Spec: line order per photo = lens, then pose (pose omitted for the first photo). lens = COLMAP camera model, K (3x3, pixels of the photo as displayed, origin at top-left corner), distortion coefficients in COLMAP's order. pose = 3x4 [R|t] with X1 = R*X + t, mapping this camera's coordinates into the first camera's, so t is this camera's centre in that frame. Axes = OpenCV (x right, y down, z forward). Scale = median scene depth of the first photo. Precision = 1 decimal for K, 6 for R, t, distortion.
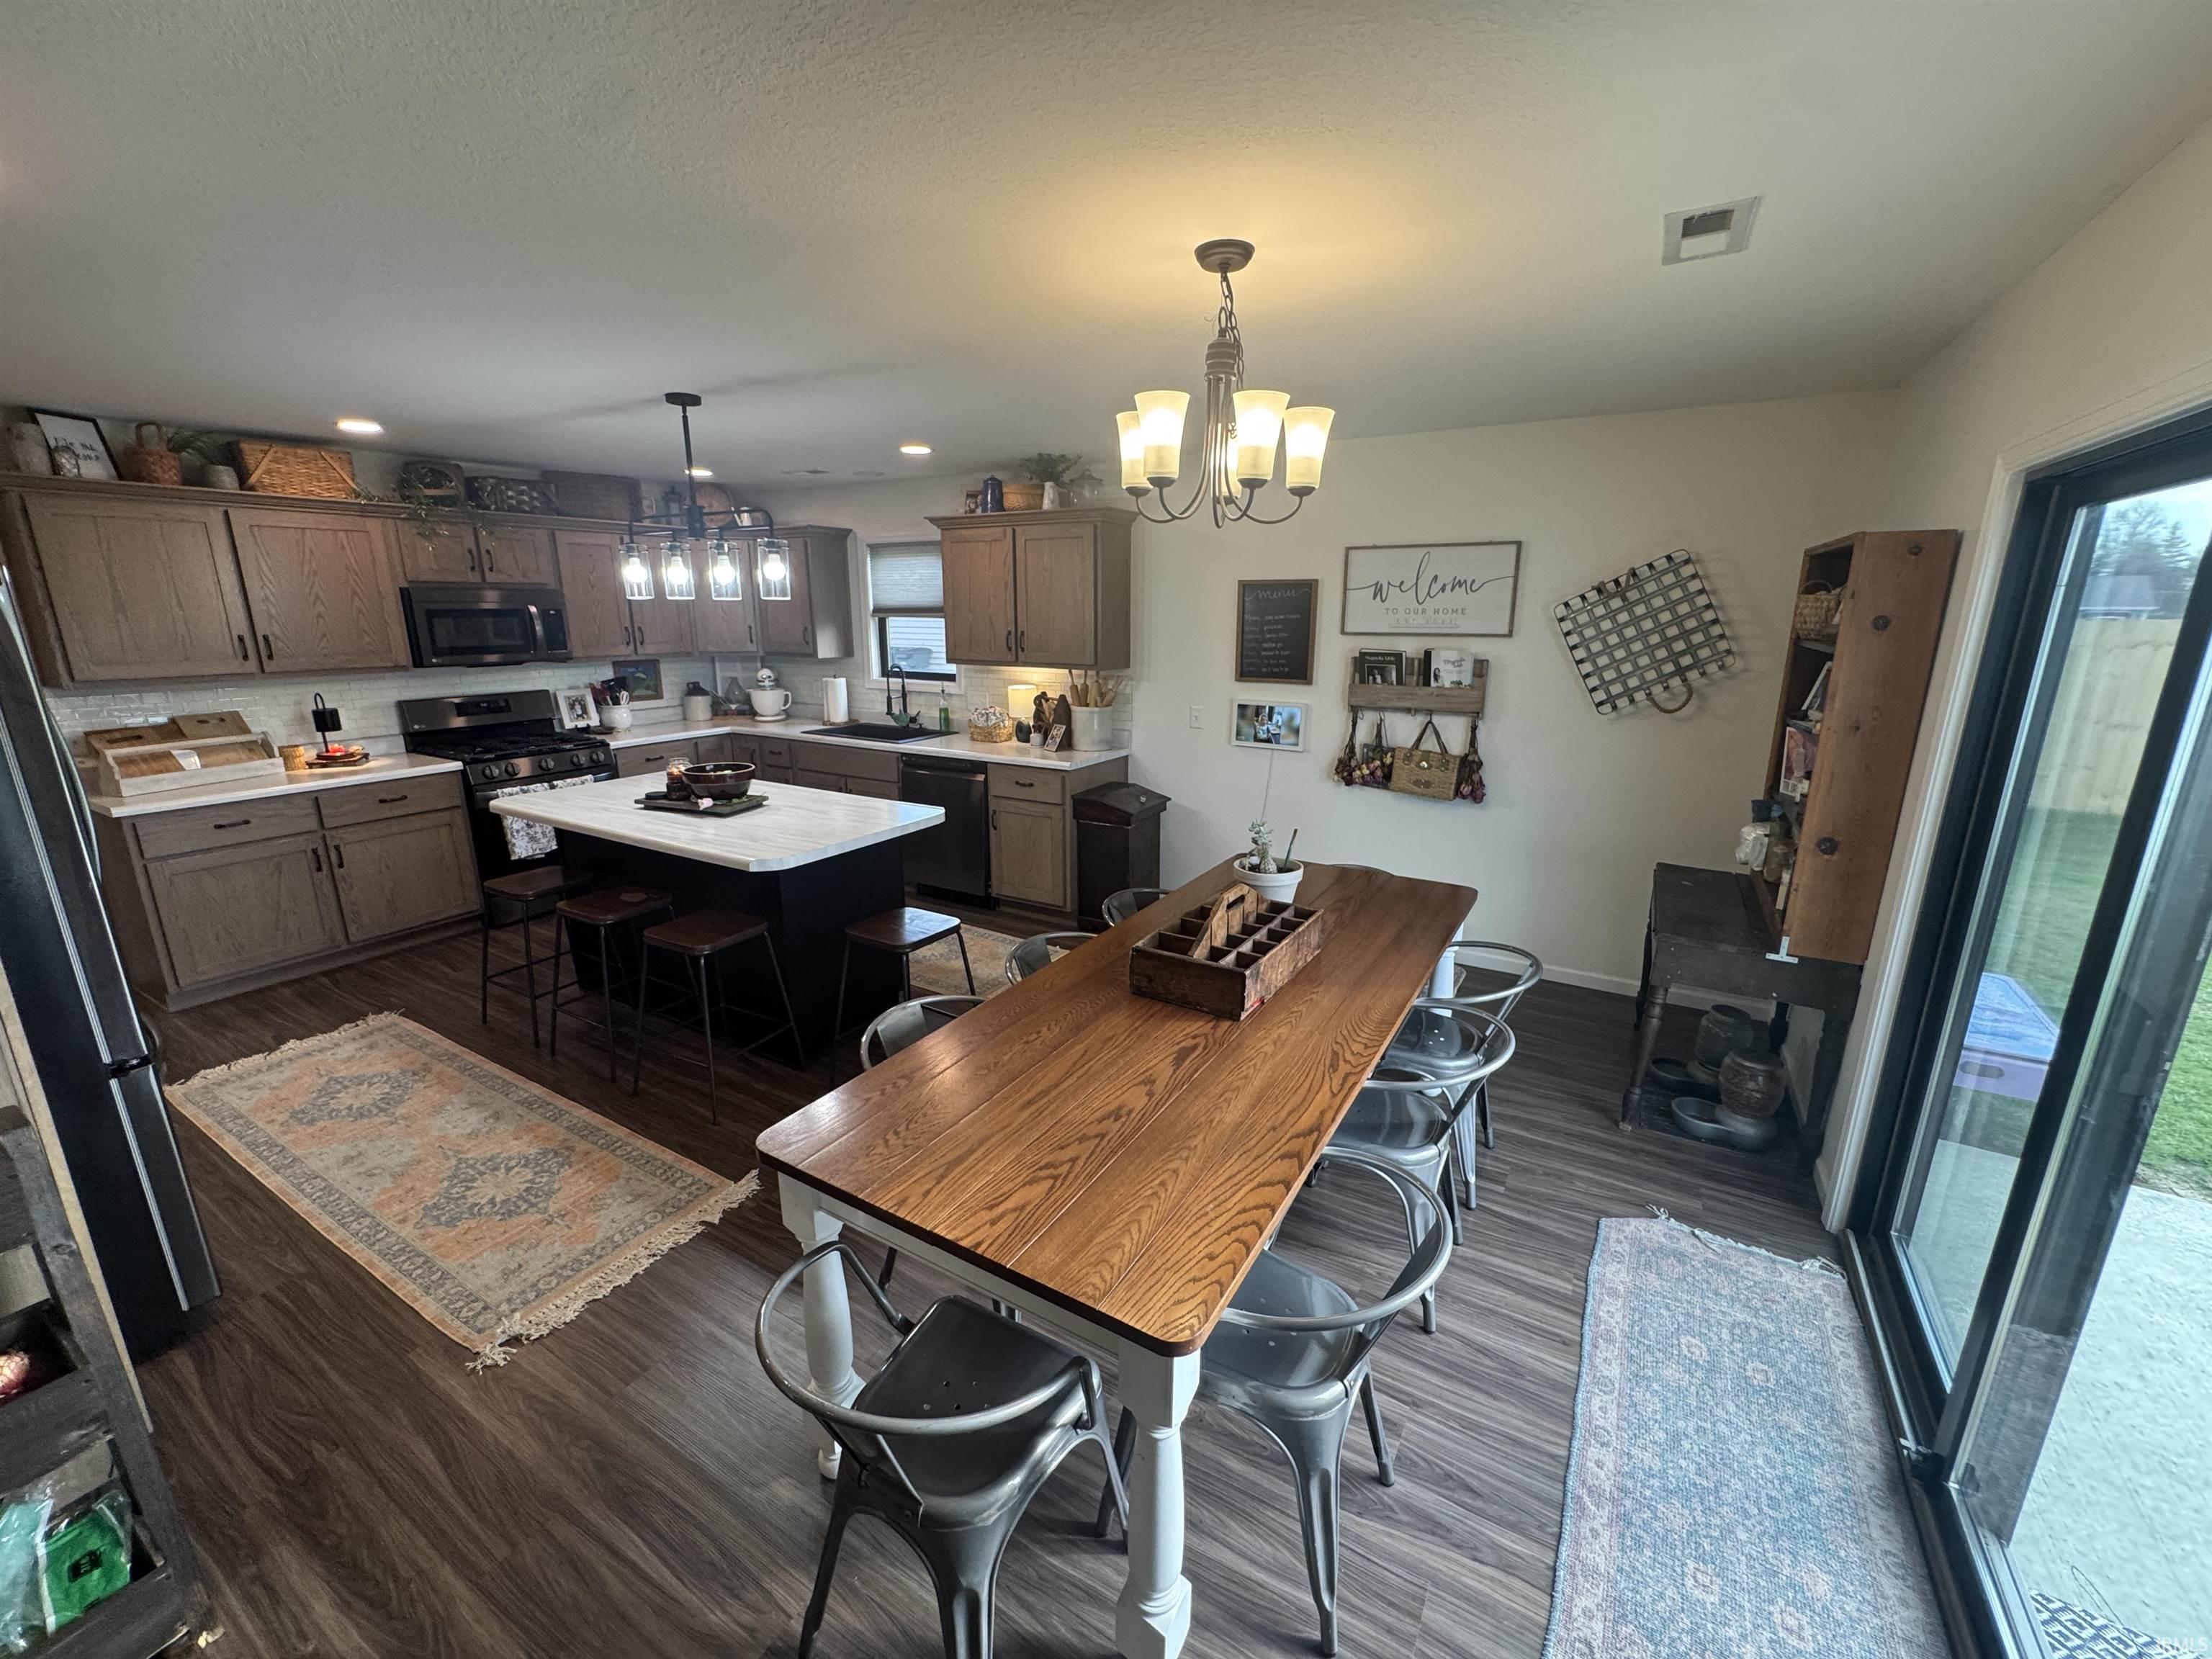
lens RADIAL K [[882.9, 0, 1106.3], [0, 882.9, 825.8], [0, 0, 1]] dist [-0.004716, 0.000416]
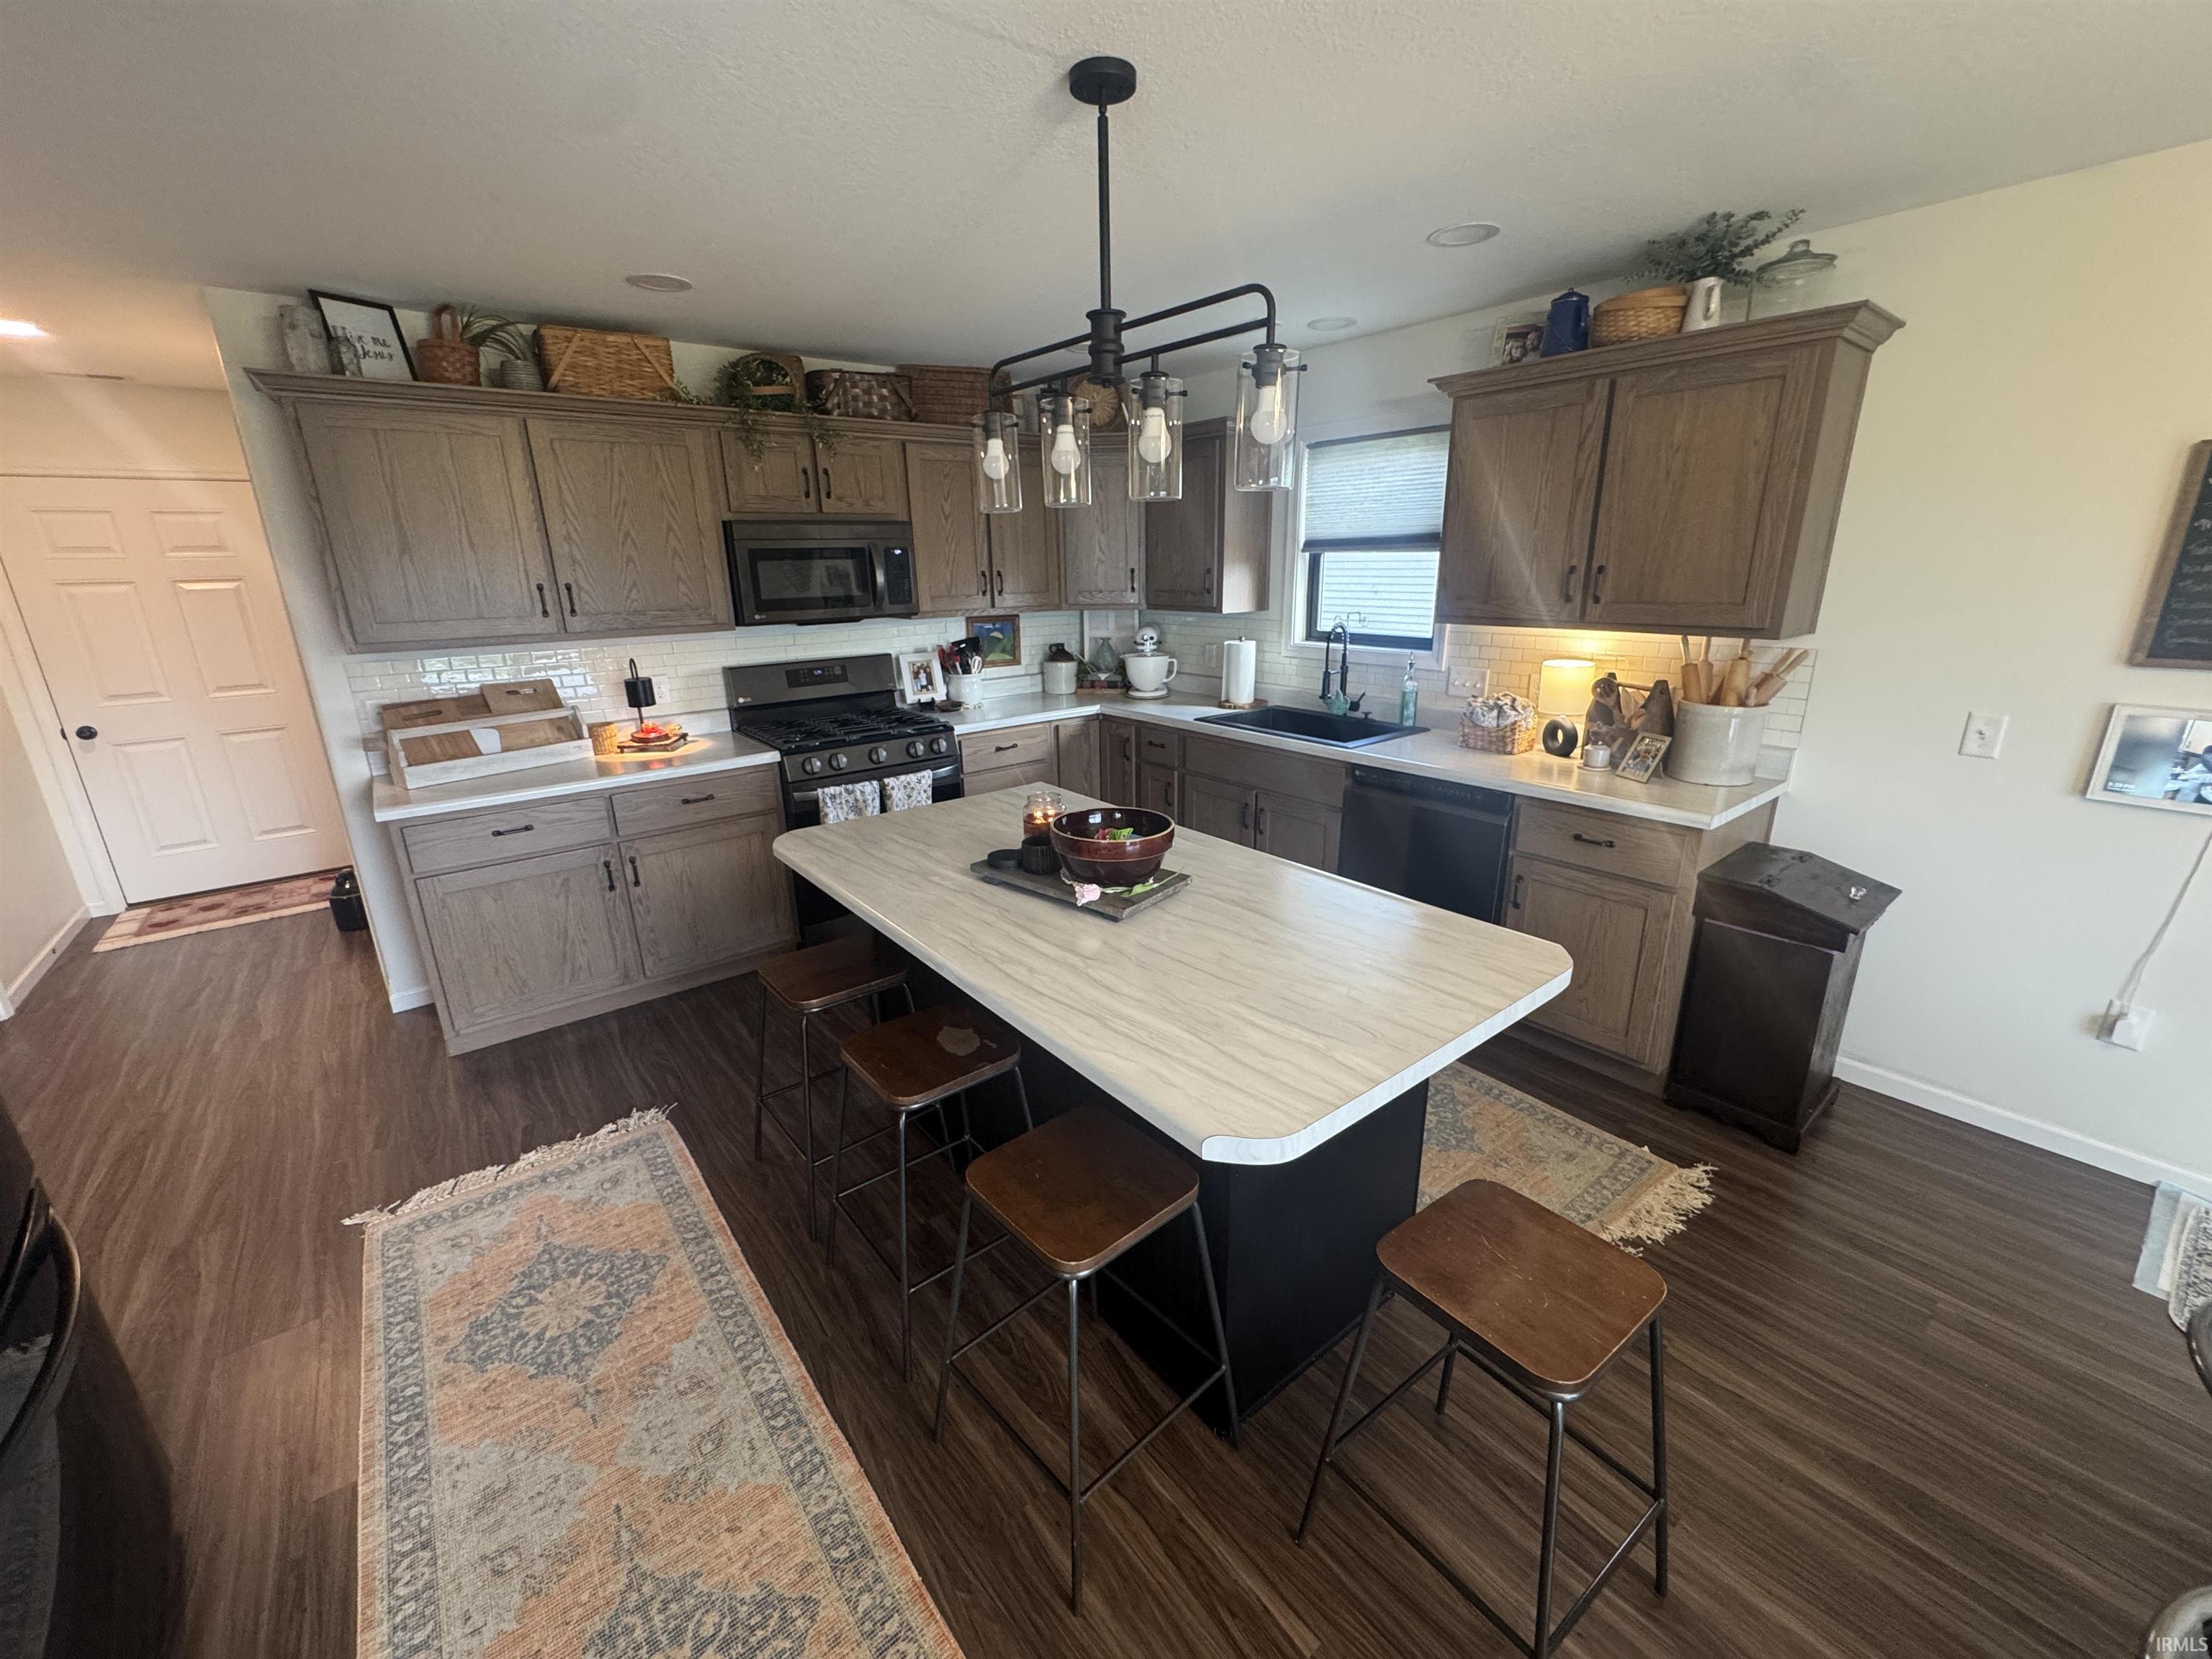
lens RADIAL K [[882.9, 0, 1104.1], [0, 882.9, 827.0], [0, 0, 1]] dist [-0.004716, 0.000416]
pose [[0.933924, 0.085272, -0.347153, -0.190404], [-0.066279, 0.995600, 0.066243, -0.073418], [0.351274, -0.038857, 0.935466, 0.366428]]
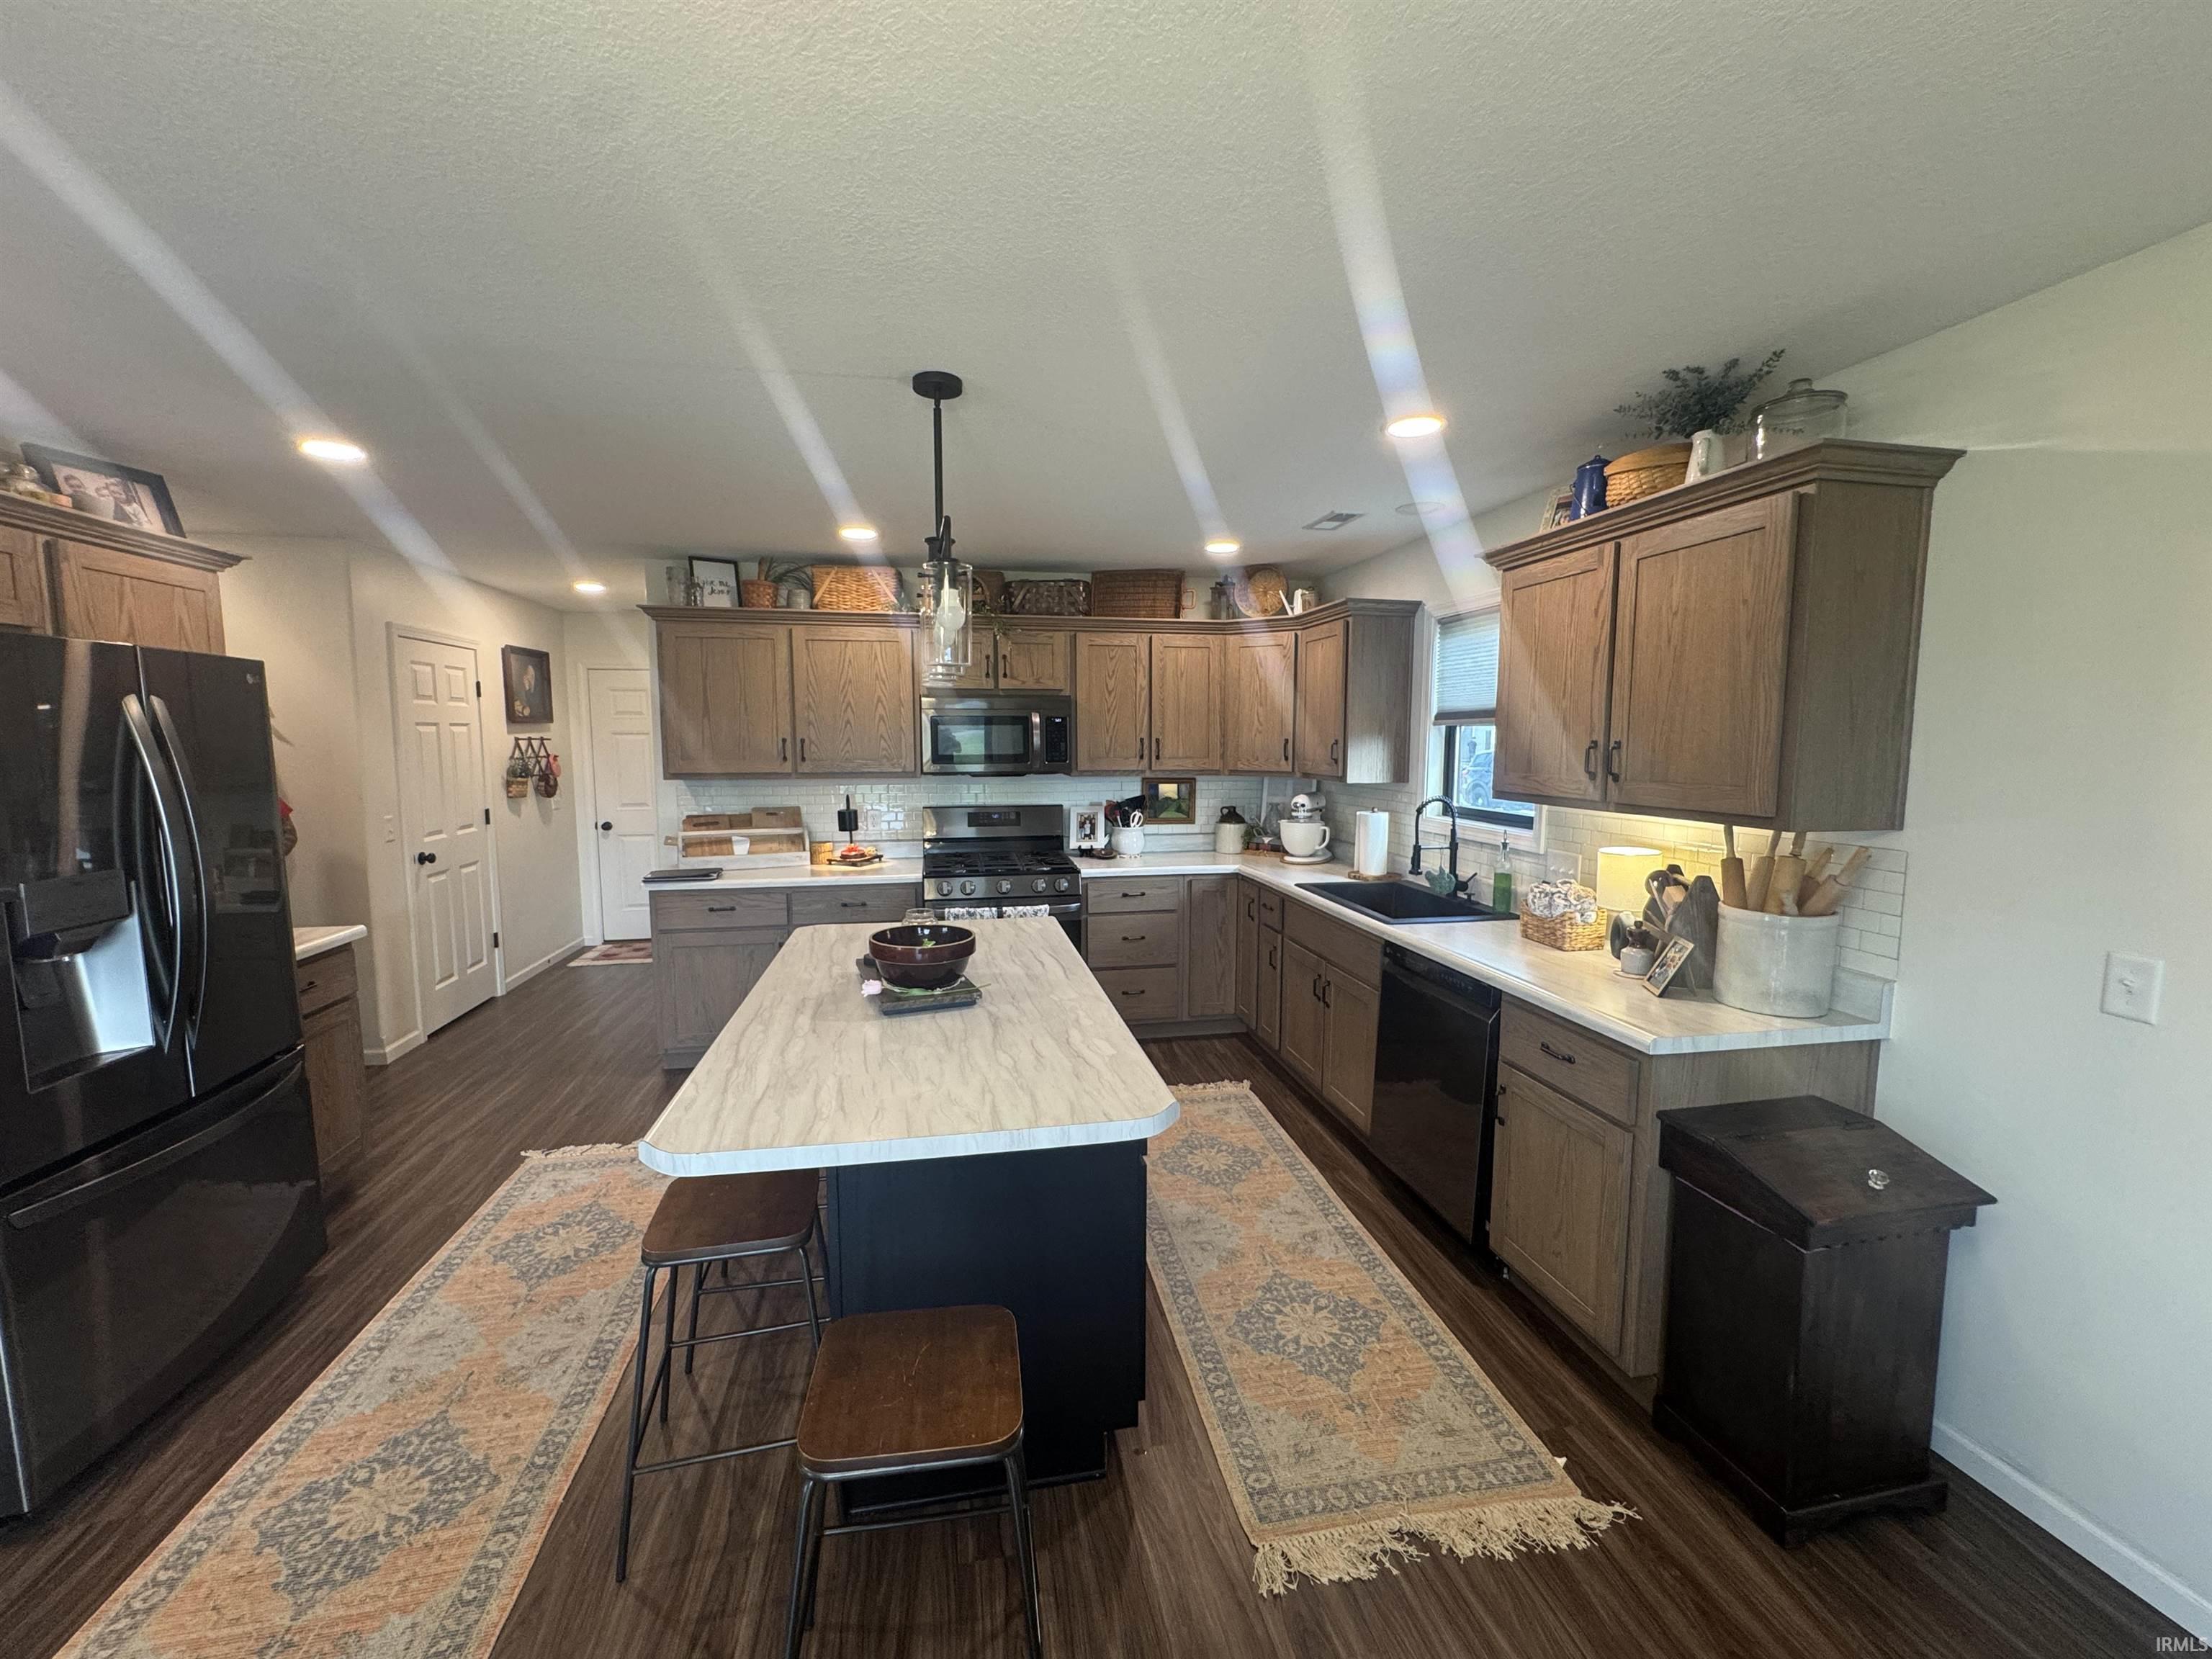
lens RADIAL K [[882.9, 0, 1109.8], [0, 882.9, 828.0], [0, 0, 1]] dist [-0.004716, 0.000416]
pose [[0.665424, 0.074931, -0.742696, 0.089479], [-0.179450, 0.981829, -0.061722, -0.094479], [0.724575, 0.174348, 0.666779, 0.489342]]
